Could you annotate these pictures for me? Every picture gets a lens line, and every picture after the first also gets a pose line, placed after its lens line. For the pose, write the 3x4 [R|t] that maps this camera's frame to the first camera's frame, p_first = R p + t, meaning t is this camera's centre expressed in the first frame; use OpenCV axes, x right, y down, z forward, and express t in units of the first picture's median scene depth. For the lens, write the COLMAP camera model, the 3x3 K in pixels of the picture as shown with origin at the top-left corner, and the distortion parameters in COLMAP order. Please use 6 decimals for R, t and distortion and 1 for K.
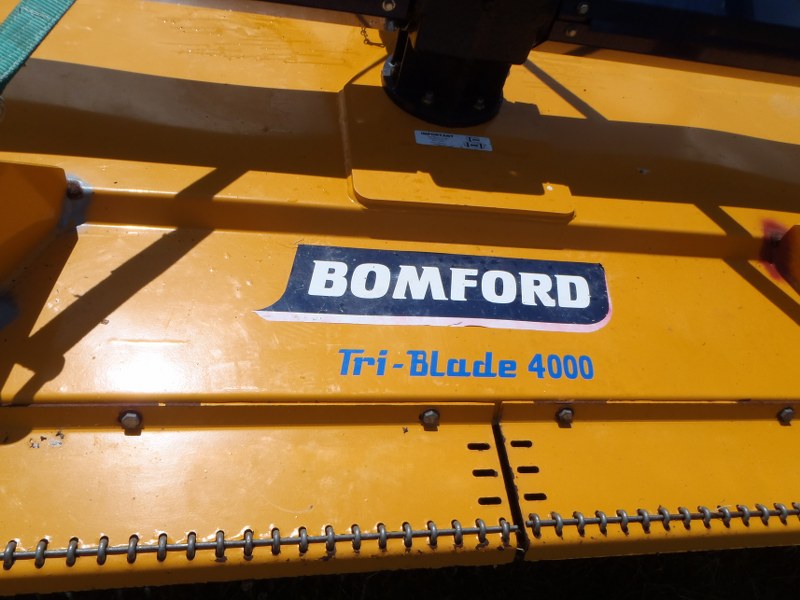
lens RADIAL K [[651.6, 0, 400.0], [0, 651.6, 300.0], [0, 0, 1]] dist [-0.073740, 0.100735]
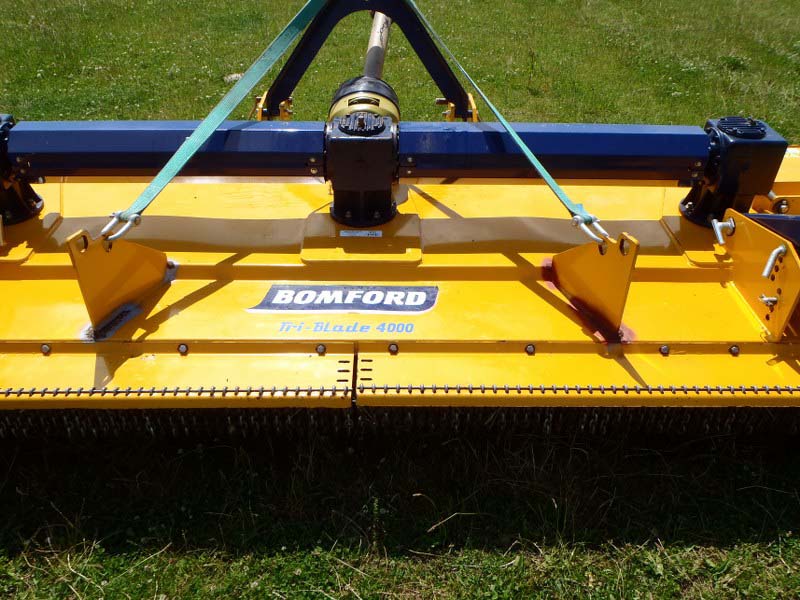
lens RADIAL K [[651.6, 0, 400.0], [0, 651.6, 300.0], [0, 0, 1]] dist [-0.073740, 0.100735]
pose [[0.976571, -0.094036, -0.193561, 0.626443], [0.035837, 0.957977, -0.284598, 0.558841], [0.212190, 0.270994, 0.938902, -0.812829]]
